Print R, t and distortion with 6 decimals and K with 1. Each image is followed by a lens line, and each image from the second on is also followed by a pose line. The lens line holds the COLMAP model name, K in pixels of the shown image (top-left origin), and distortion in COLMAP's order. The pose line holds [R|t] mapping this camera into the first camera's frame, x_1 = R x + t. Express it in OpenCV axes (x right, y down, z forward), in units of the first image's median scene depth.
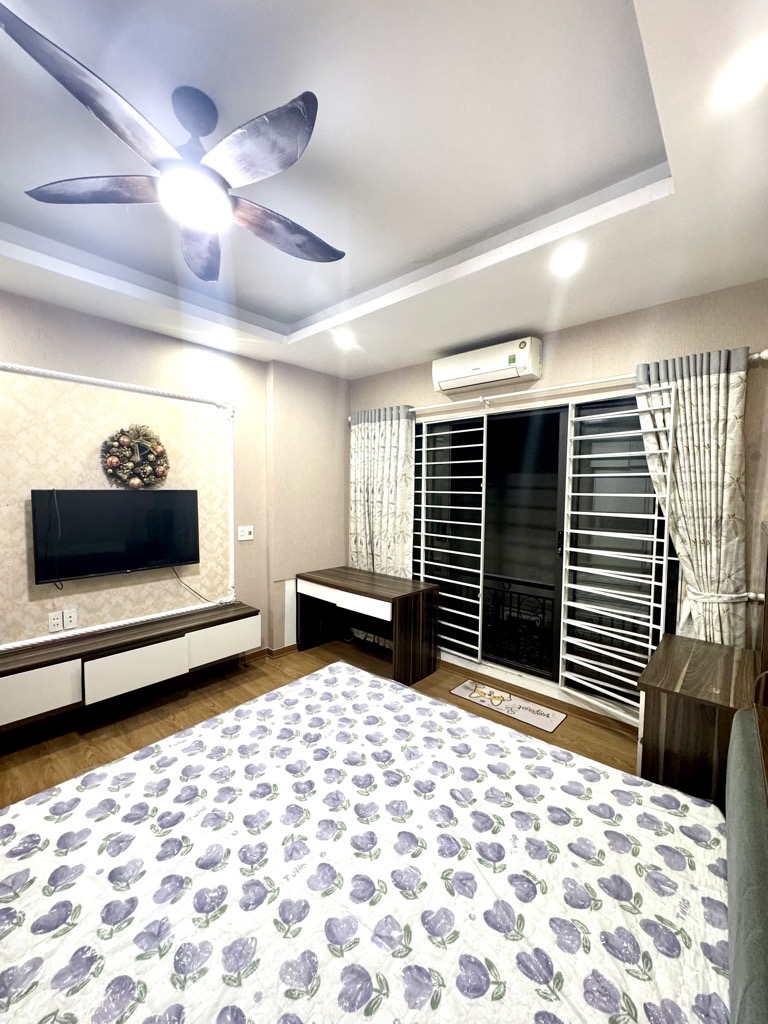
lens RADIAL K [[407.6, 0, 385.5], [0, 407.6, 511.2], [0, 0, 1]] dist [-0.000954, 0.000059]
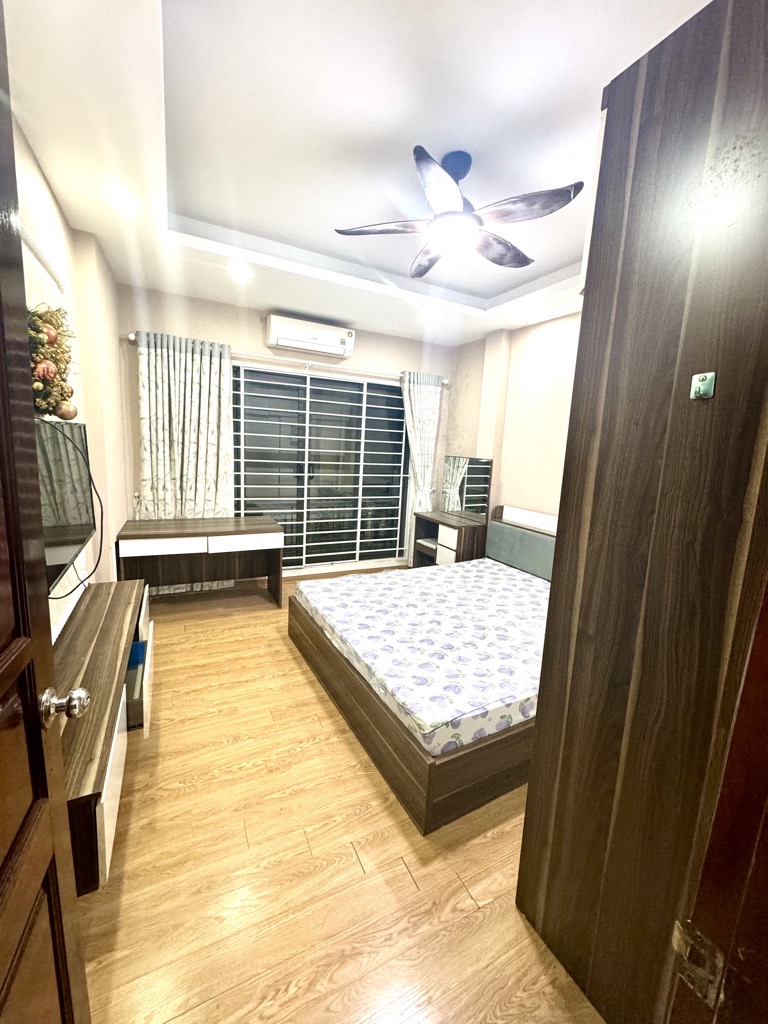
lens RADIAL K [[407.6, 0, 384.7], [0, 407.6, 509.8], [0, 0, 1]] dist [-0.000954, 0.000059]
pose [[0.363380, -0.138302, 0.921318, -1.528434], [0.001545, 0.989008, 0.147854, -0.015405], [-0.931640, -0.052303, 0.359599, 0.508311]]
